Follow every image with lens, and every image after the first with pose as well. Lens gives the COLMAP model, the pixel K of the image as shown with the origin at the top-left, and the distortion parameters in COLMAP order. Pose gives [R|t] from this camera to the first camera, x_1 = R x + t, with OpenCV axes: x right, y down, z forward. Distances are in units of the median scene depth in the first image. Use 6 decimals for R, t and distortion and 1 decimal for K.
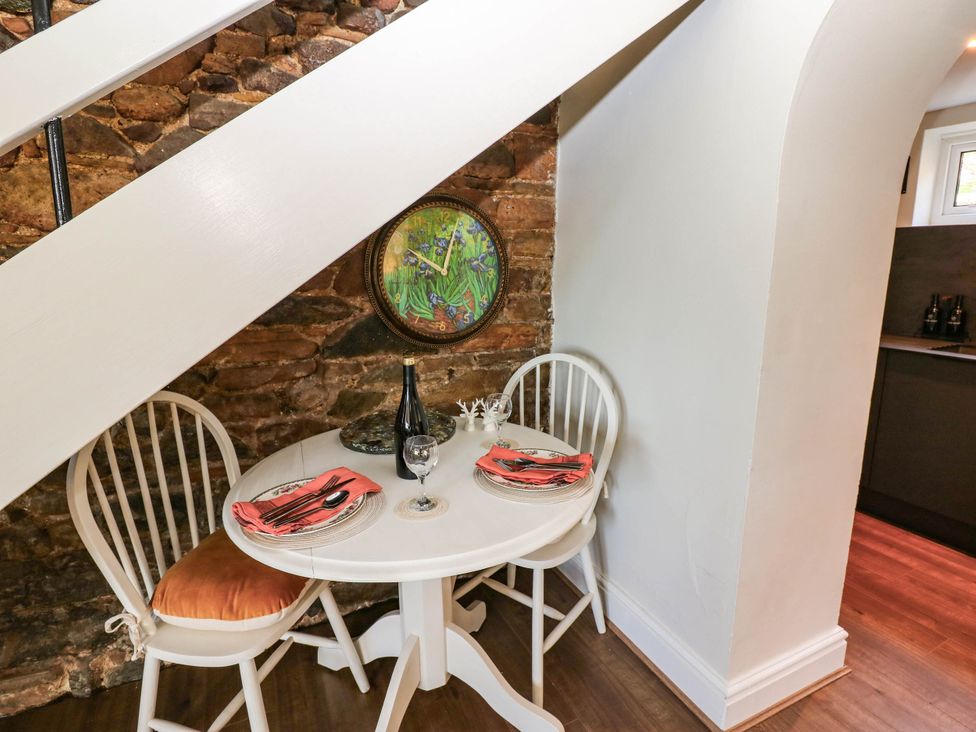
lens RADIAL K [[483.1, 0, 489.8], [0, 483.1, 361.8], [0, 0, 1]] dist [-0.013992, -0.001495]
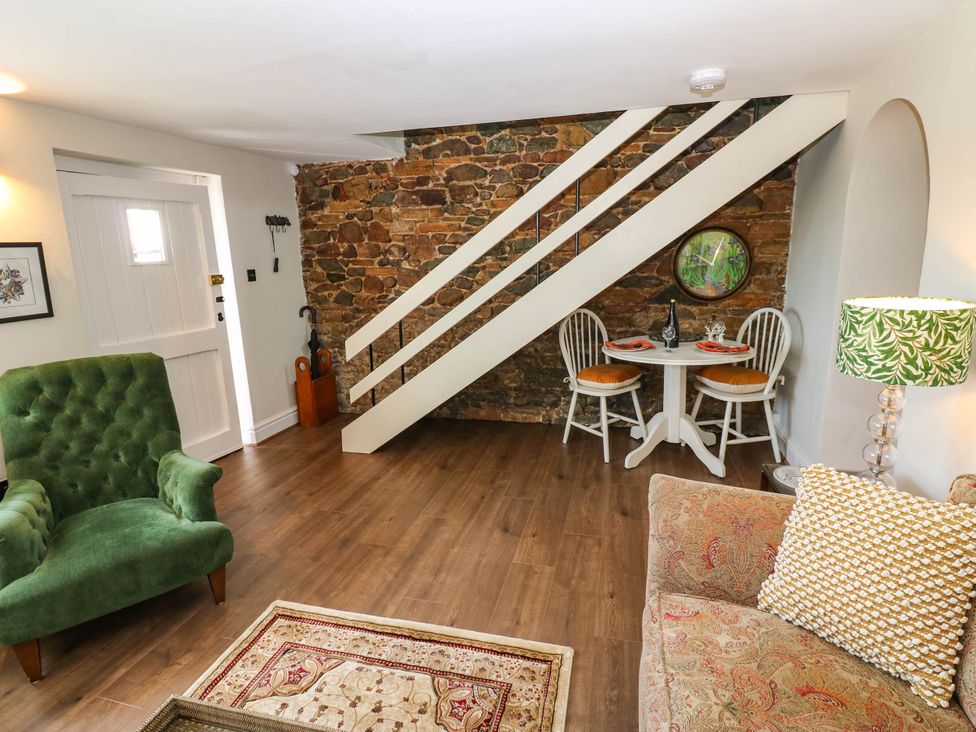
lens RADIAL K [[523.0, 0, 490.7], [0, 523.0, 363.6], [0, 0, 1]] dist [-0.019943, -0.000563]
pose [[0.744152, 0.128875, -0.655461, 0.661632], [-0.095655, 0.991660, 0.086379, 0.116294], [0.661127, -0.001581, 0.750273, -1.170460]]
